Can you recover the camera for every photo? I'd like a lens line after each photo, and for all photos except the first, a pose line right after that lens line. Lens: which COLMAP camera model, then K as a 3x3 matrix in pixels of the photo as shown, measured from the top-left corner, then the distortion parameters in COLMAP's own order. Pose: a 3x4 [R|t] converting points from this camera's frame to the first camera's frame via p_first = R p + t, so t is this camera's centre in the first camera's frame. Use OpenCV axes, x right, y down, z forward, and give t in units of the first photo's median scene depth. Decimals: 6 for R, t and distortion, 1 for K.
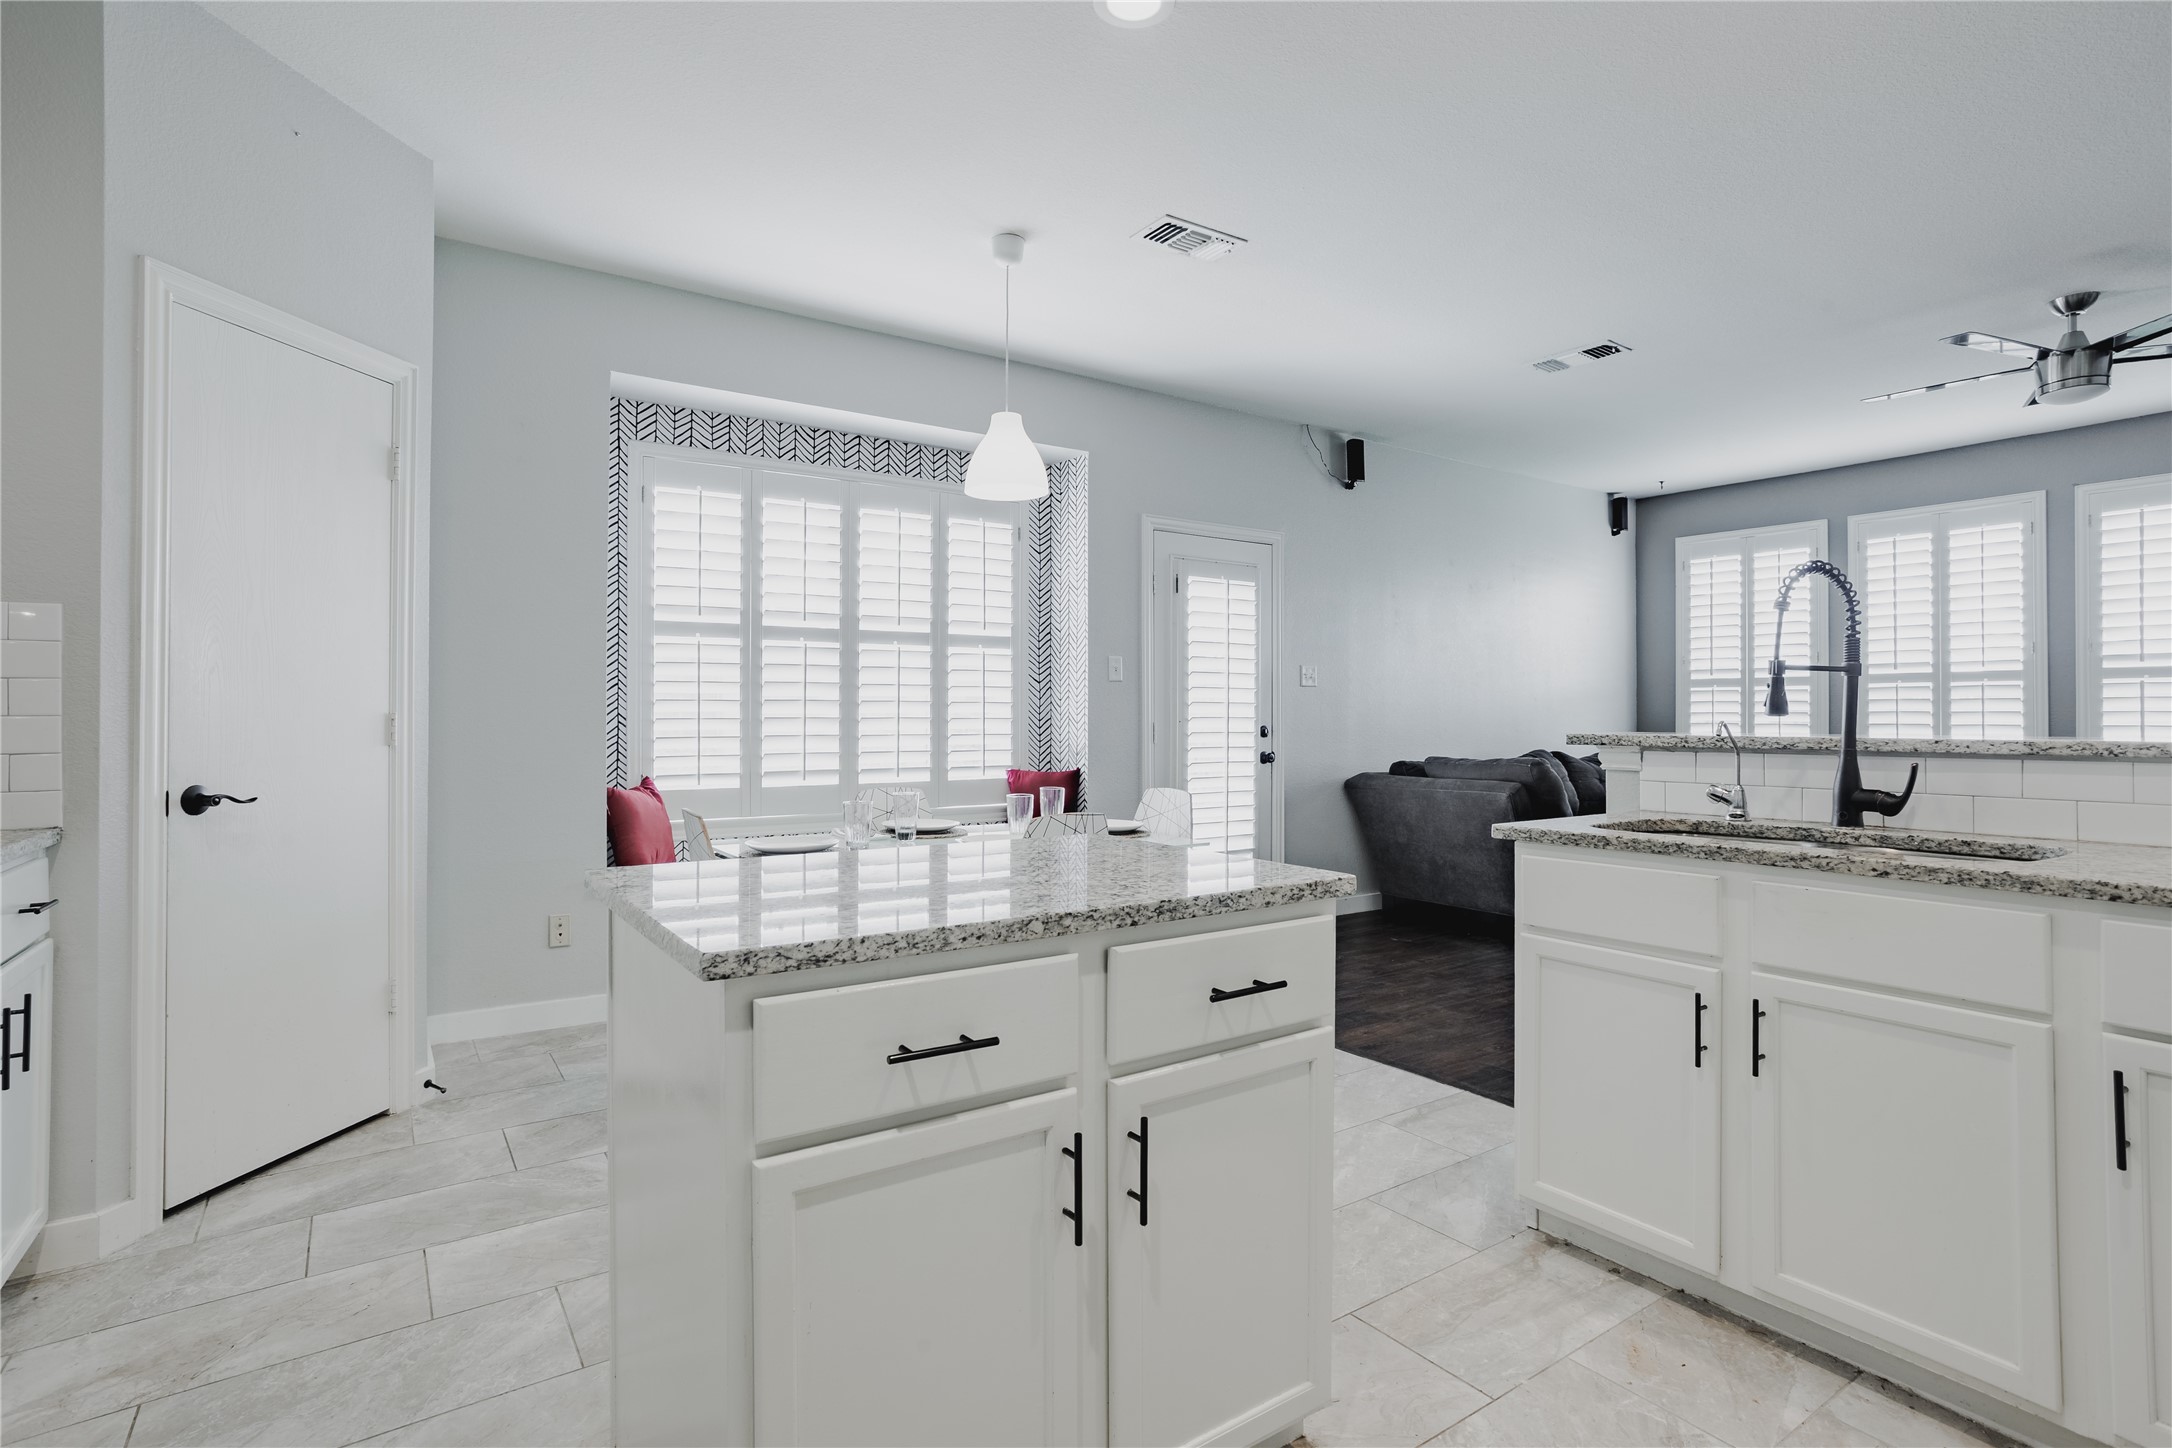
lens RADIAL K [[1078.1, 0, 1072.8], [0, 1078.1, 697.2], [0, 0, 1]] dist [-0.042390, 0.028972]
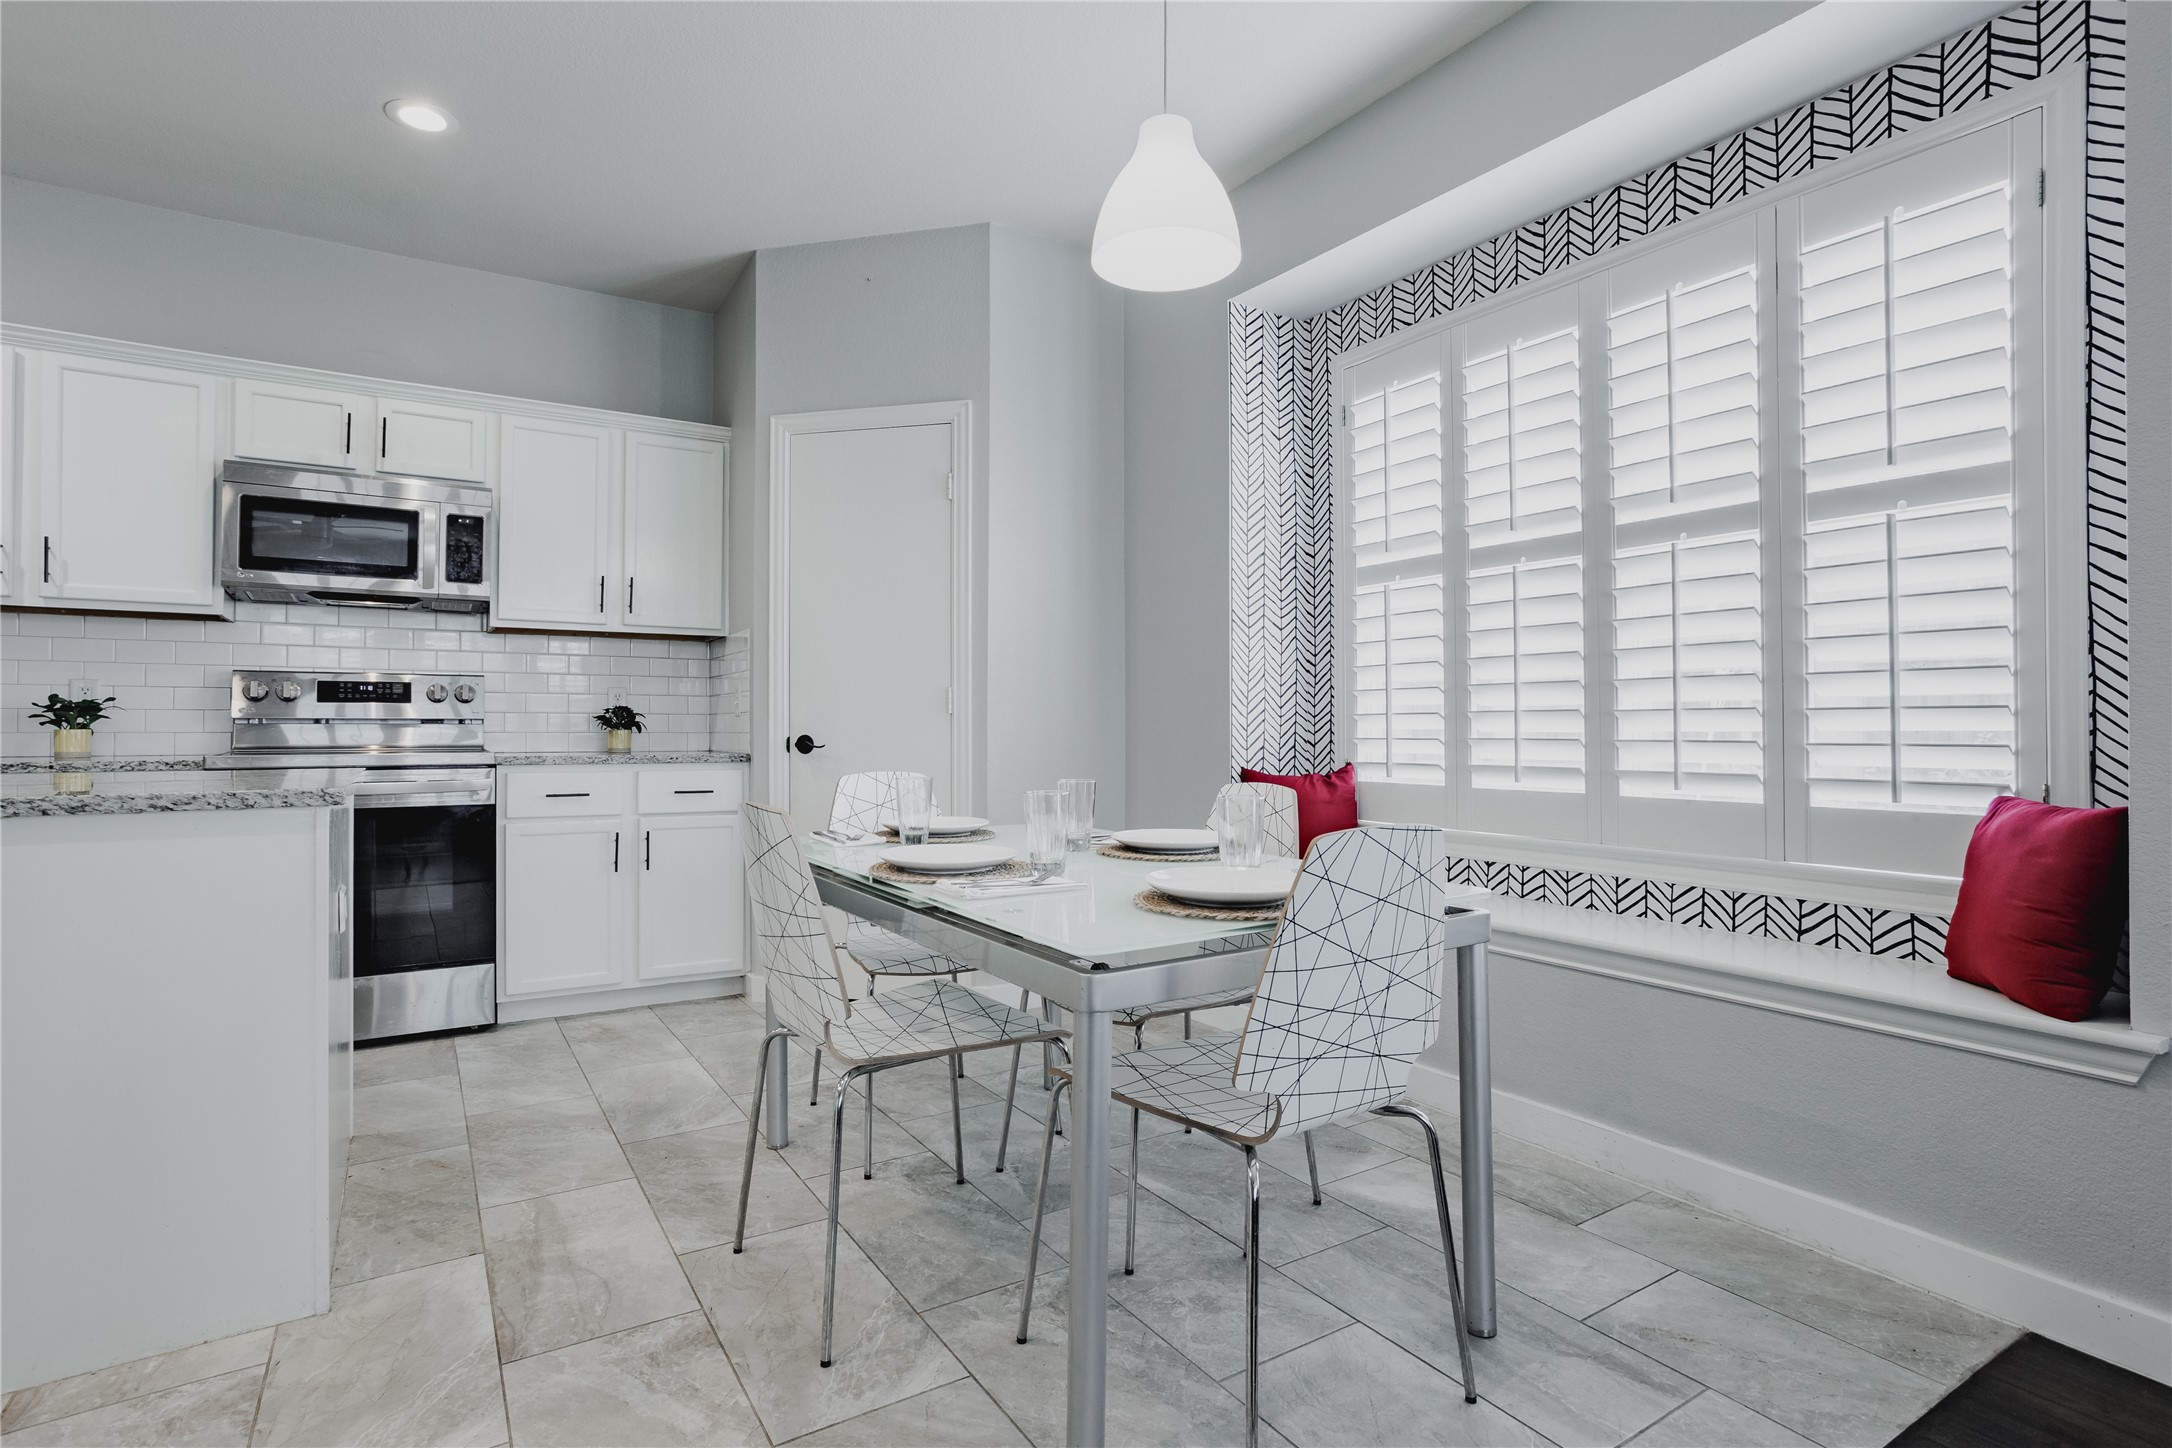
lens RADIAL K [[1078.1, 0, 1064.3], [0, 1078.1, 717.4], [0, 0, 1]] dist [-0.042390, 0.028972]
pose [[-0.045050, -0.008160, -0.998951, 0.493517], [0.016066, 0.999831, -0.008891, 0.051053], [0.998856, -0.016450, -0.044911, 0.956213]]
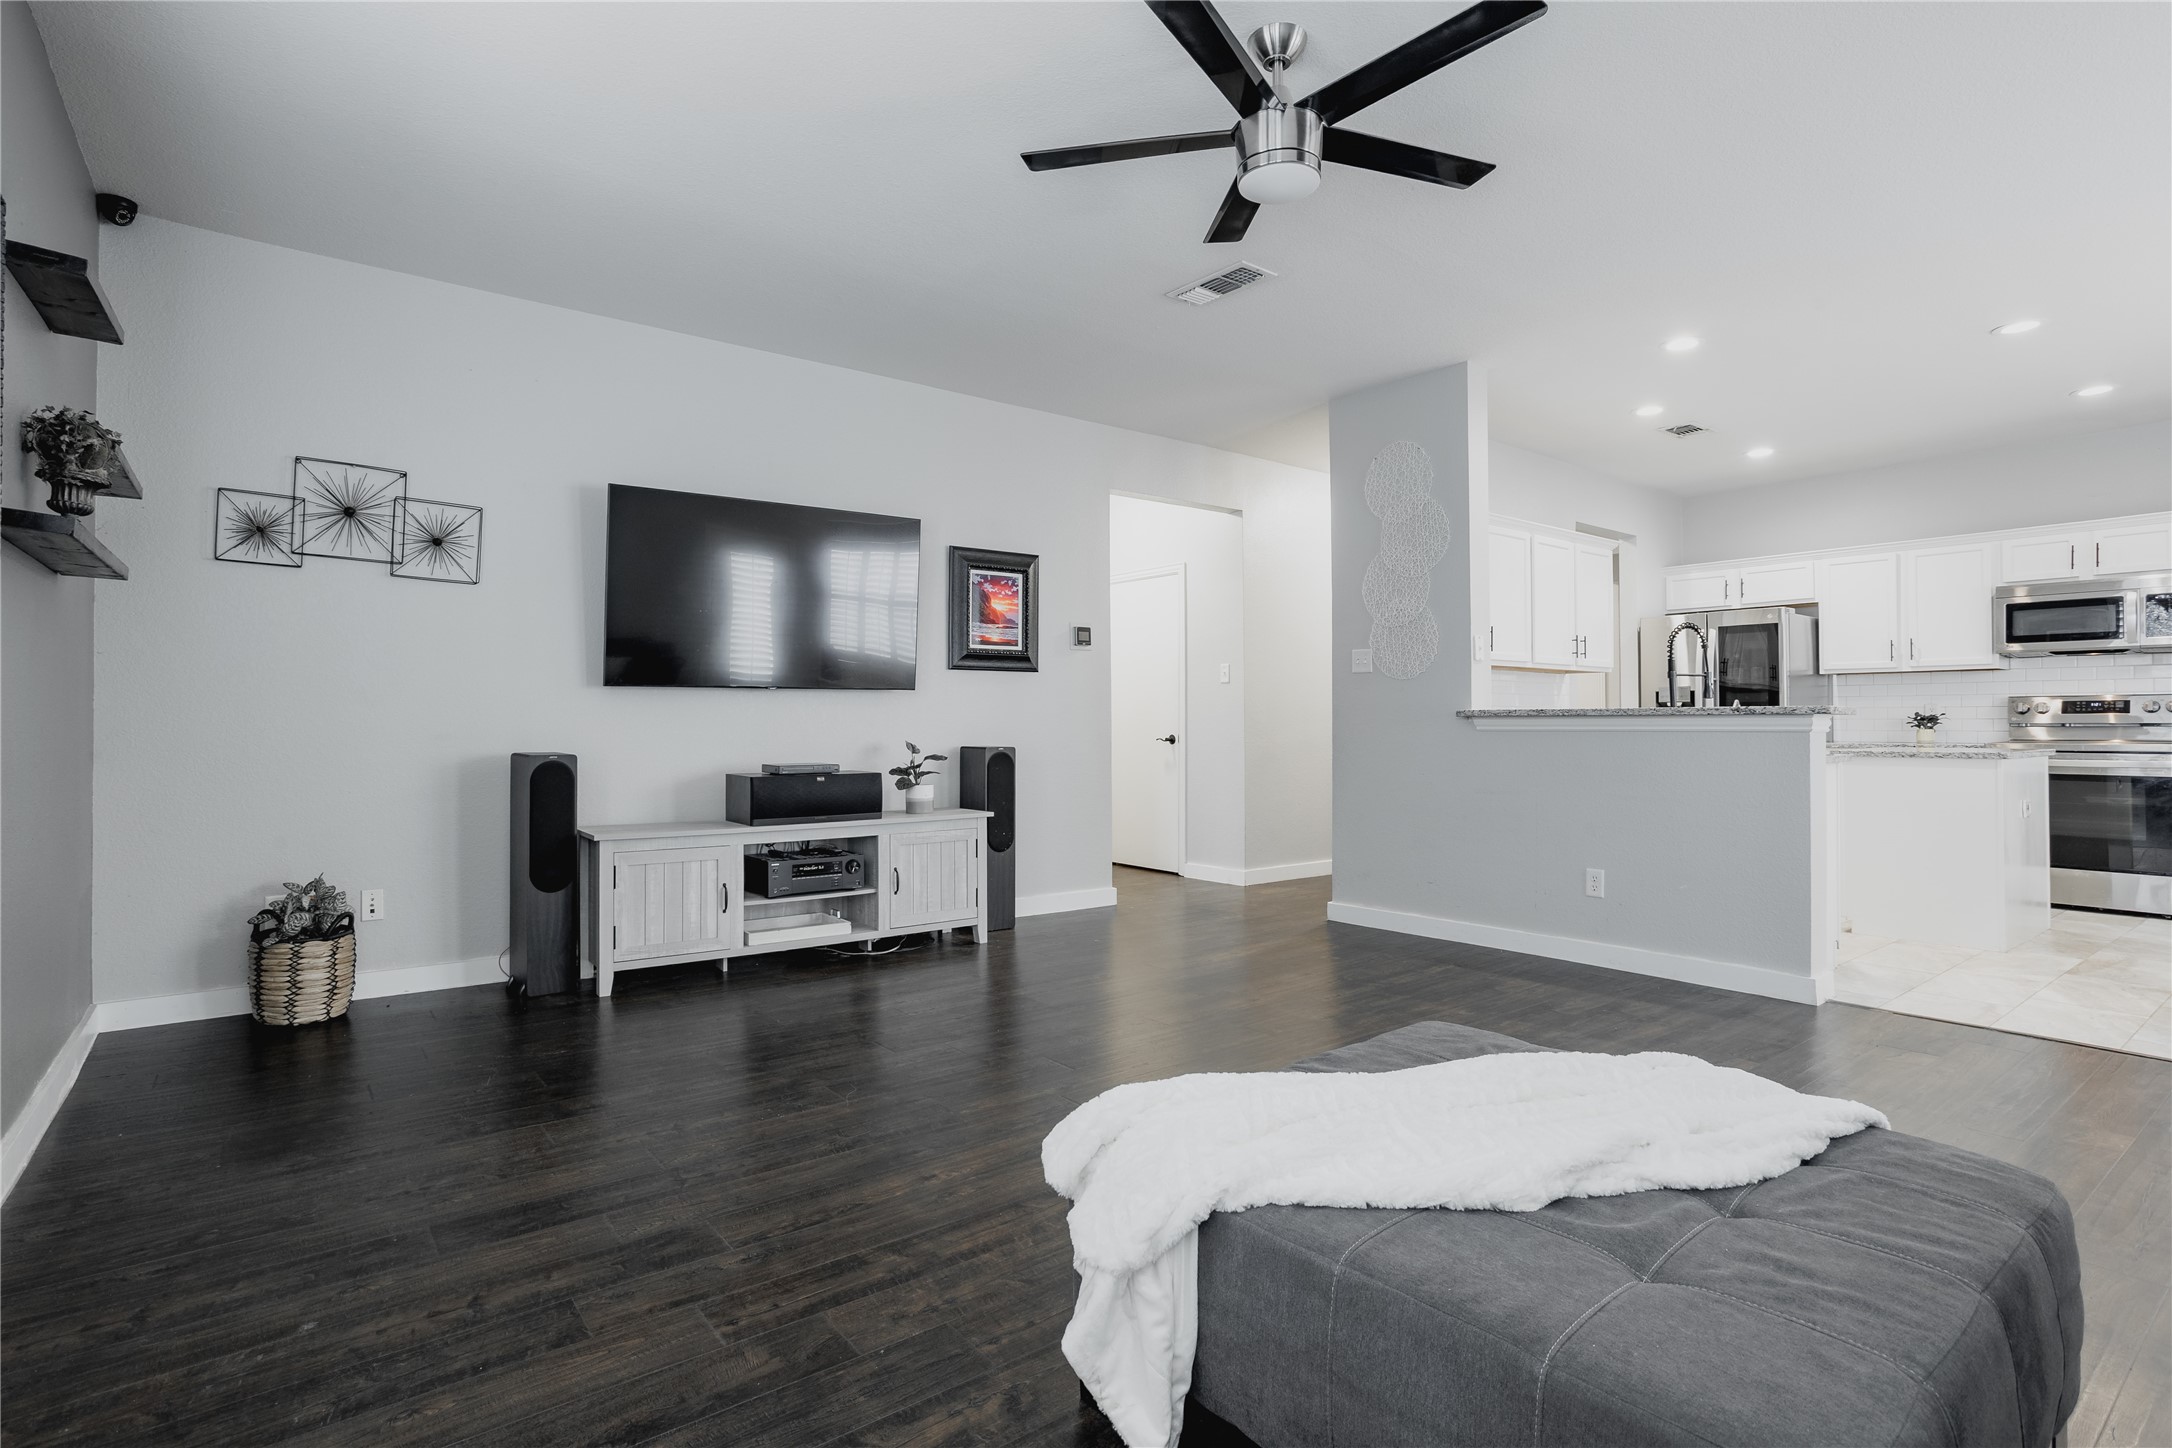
lens RADIAL K [[1078.1, 0, 1074.8], [0, 1078.1, 710.3], [0, 0, 1]] dist [-0.042390, 0.028972]
pose [[-0.998216, -0.001433, -0.059692, 1.204137], [0.000400, 0.999529, -0.030684, 0.062085], [0.059707, -0.030653, -0.997745, 1.812211]]
